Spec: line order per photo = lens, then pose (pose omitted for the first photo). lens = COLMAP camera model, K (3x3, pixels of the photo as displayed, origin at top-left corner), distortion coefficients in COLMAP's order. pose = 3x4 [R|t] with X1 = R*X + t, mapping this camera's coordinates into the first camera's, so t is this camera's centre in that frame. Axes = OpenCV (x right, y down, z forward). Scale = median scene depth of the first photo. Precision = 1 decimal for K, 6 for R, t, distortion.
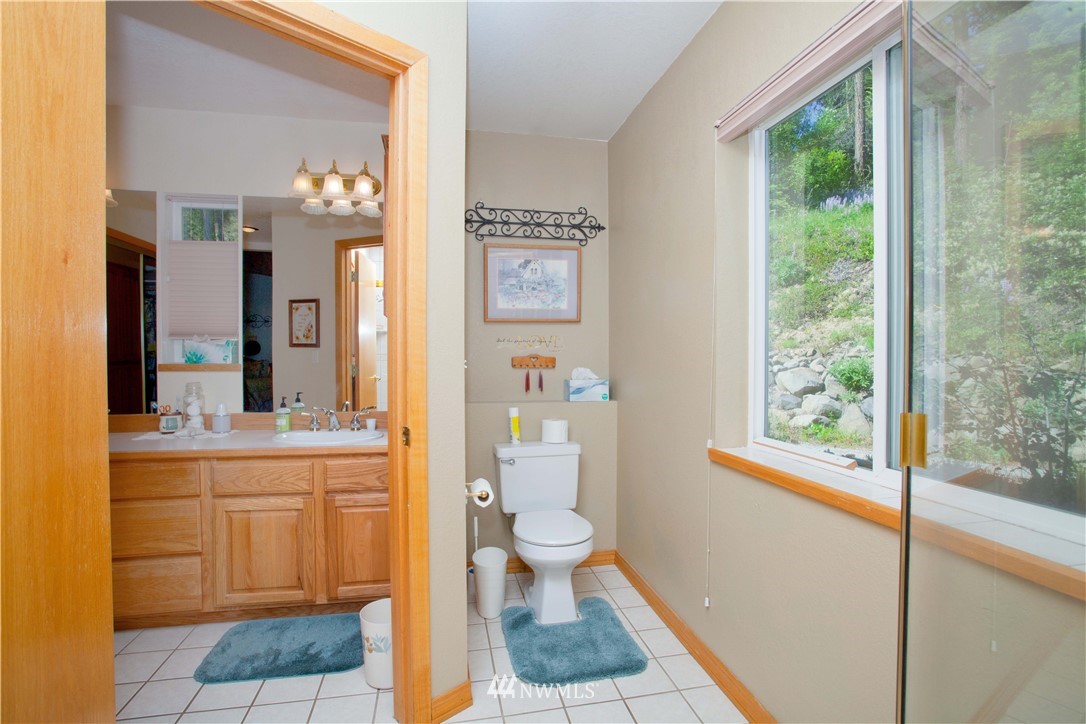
lens RADIAL K [[534.1, 0, 547.8], [0, 534.1, 358.5], [0, 0, 1]] dist [-0.073408, 0.036082]
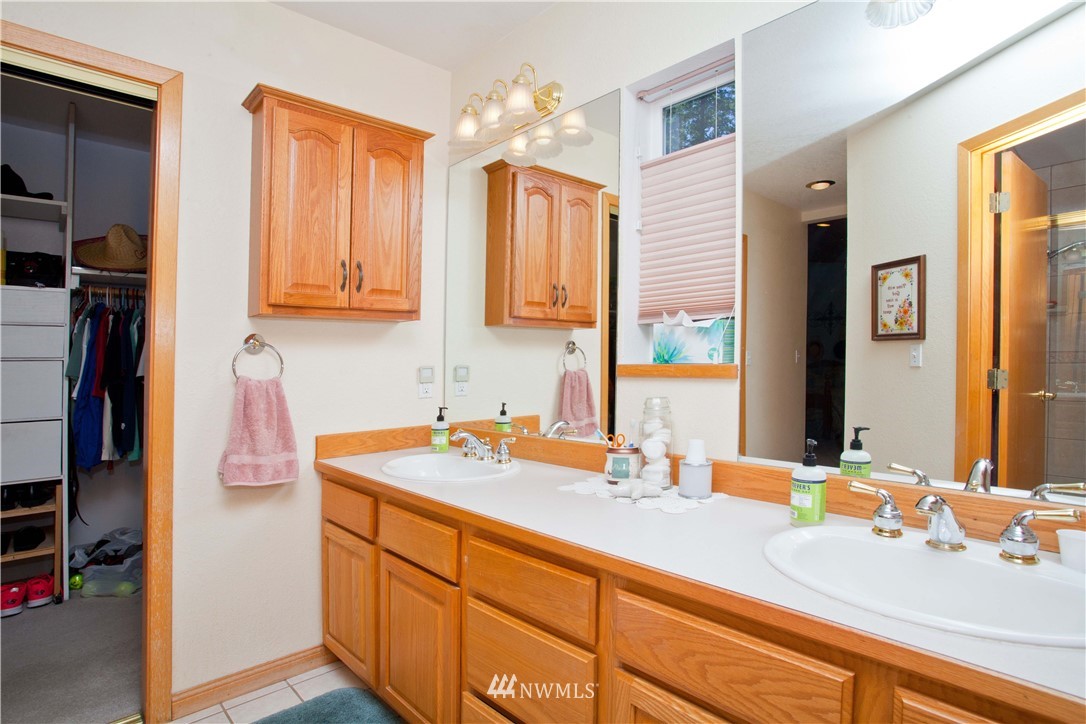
lens RADIAL K [[577.6, 0, 547.3], [0, 577.6, 346.6], [0, 0, 1]] dist [-0.026371, -0.000203]
pose [[0.523333, -0.024815, -0.851767, -0.127974], [-0.003412, 0.999507, -0.031216, 0.006858], [0.852121, 0.019242, 0.522991, 0.344727]]
